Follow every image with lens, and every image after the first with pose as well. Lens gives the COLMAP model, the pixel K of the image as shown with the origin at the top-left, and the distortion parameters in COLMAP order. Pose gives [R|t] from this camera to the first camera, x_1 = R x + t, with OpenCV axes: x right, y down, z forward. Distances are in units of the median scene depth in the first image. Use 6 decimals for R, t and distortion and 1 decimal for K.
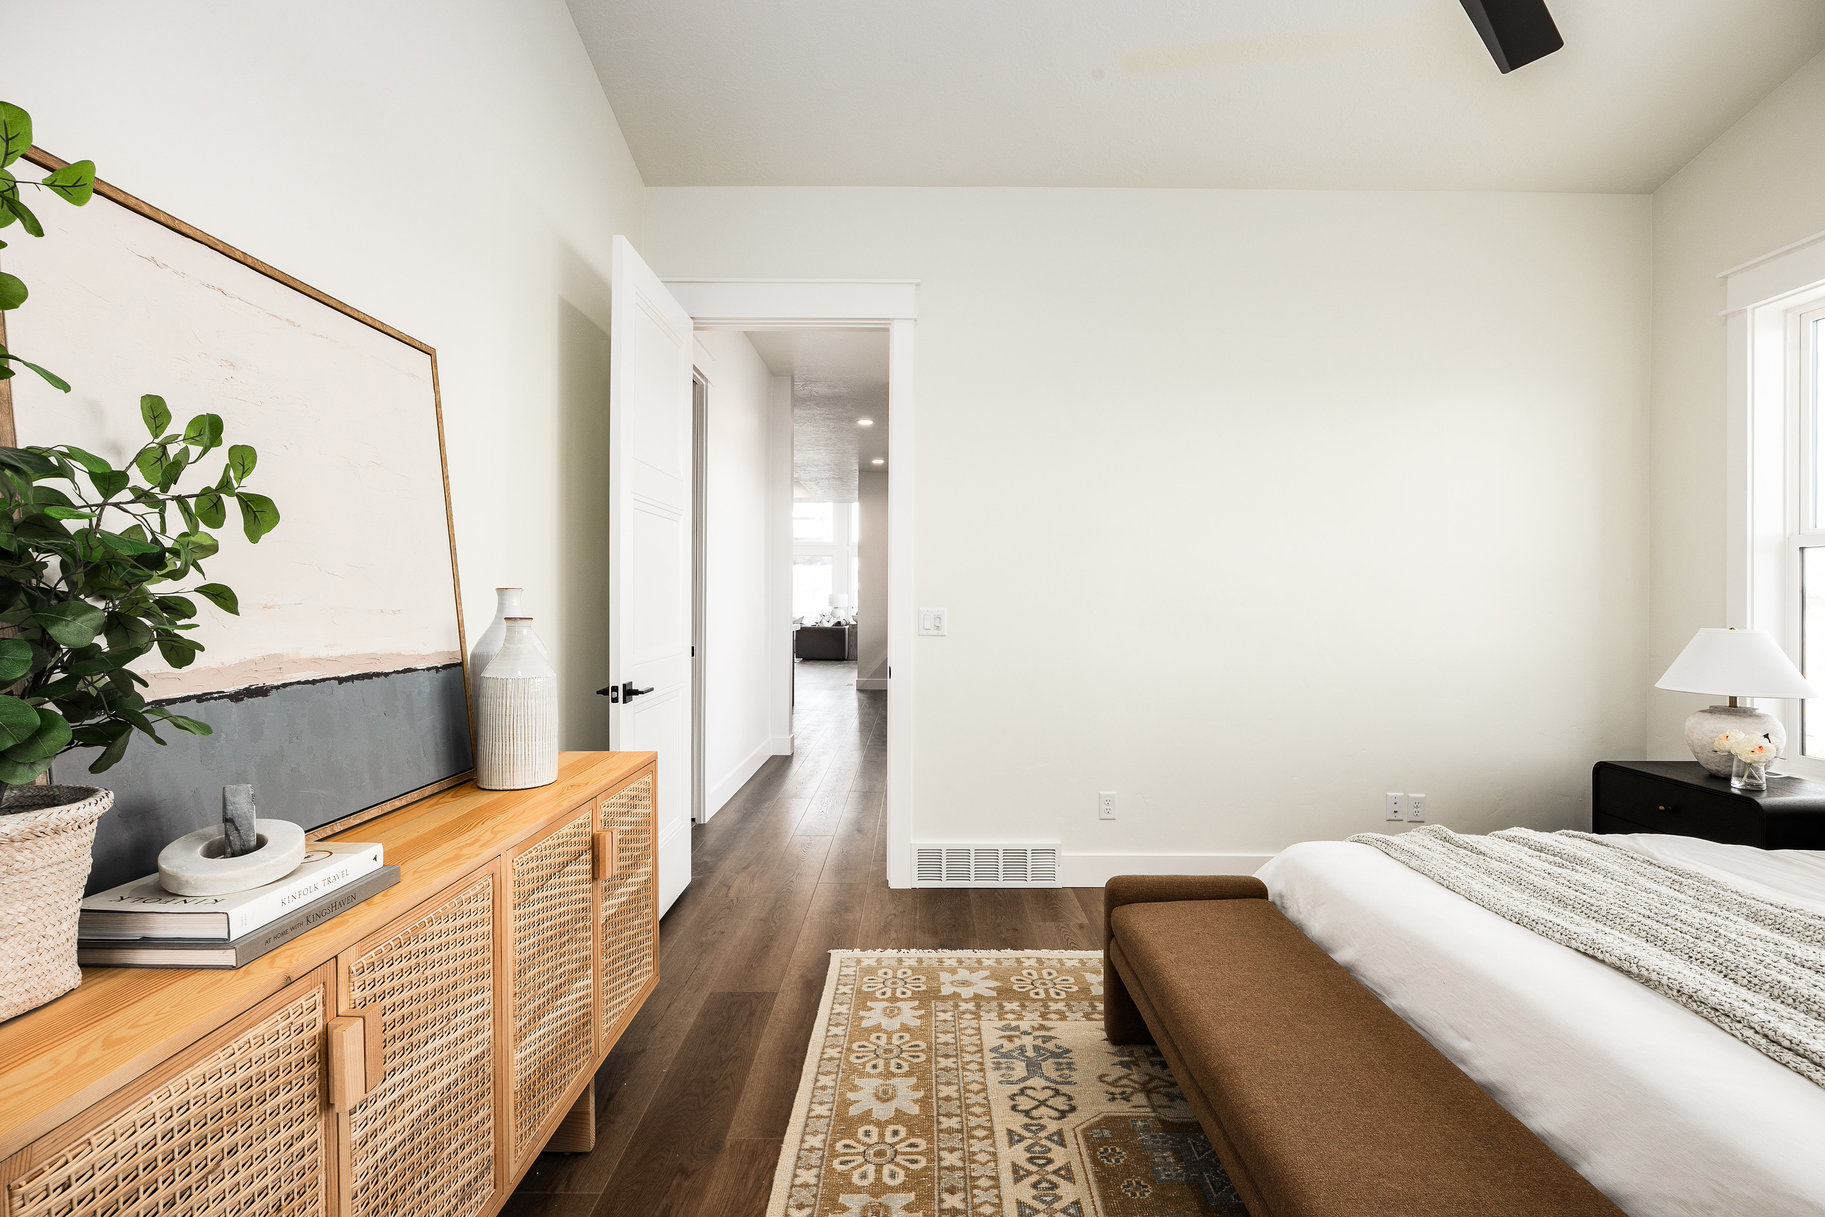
lens RADIAL K [[860.5, 0, 912.1], [0, 860.5, 597.8], [0, 0, 1]] dist [-0.012074, 0.000742]
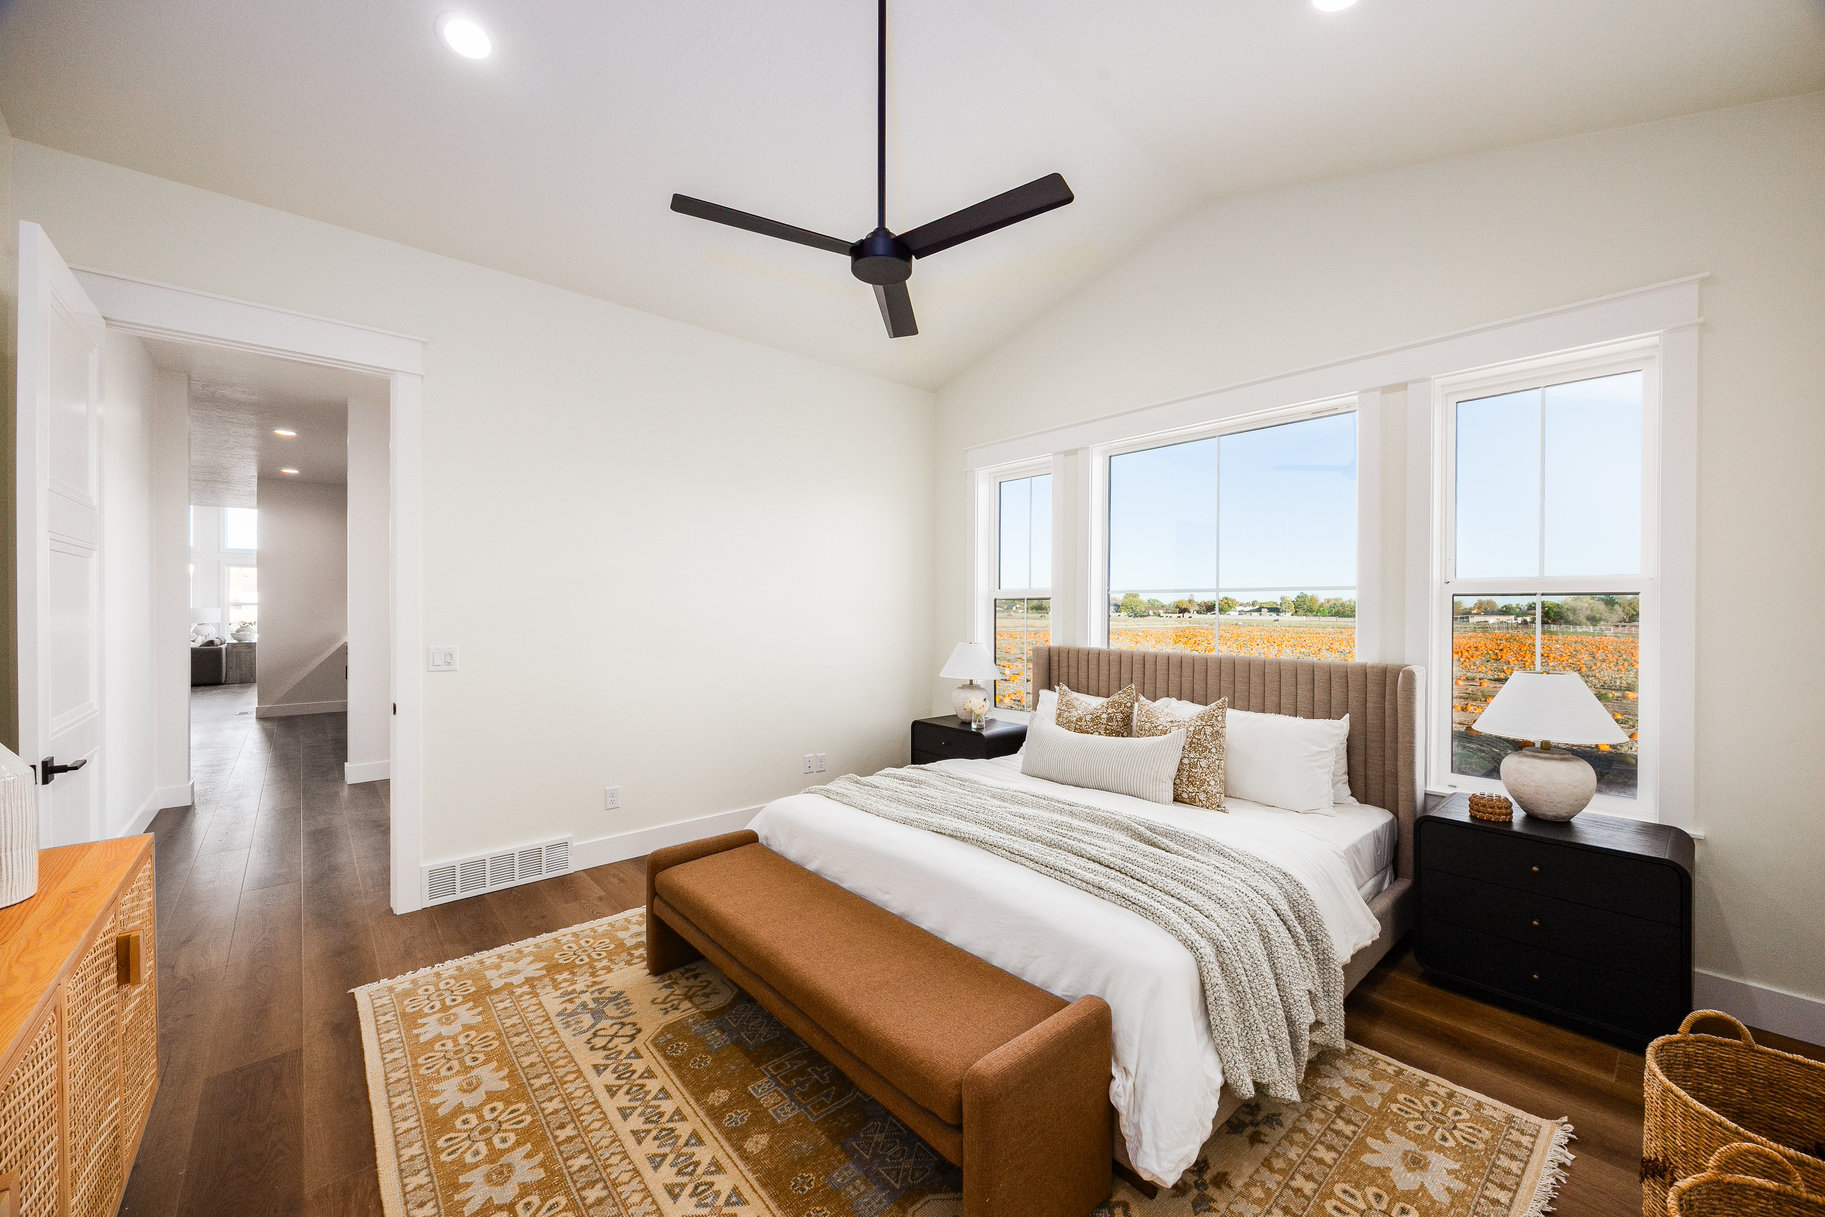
lens RADIAL K [[717.5, 0, 917.3], [0, 717.5, 607.7], [0, 0, 1]] dist [-0.000891, -0.000194]
pose [[0.742494, -0.008854, 0.669794, -0.215610], [0.001665, 0.999934, 0.011373, -0.070925], [-0.669850, -0.007329, 0.742460, -0.110644]]
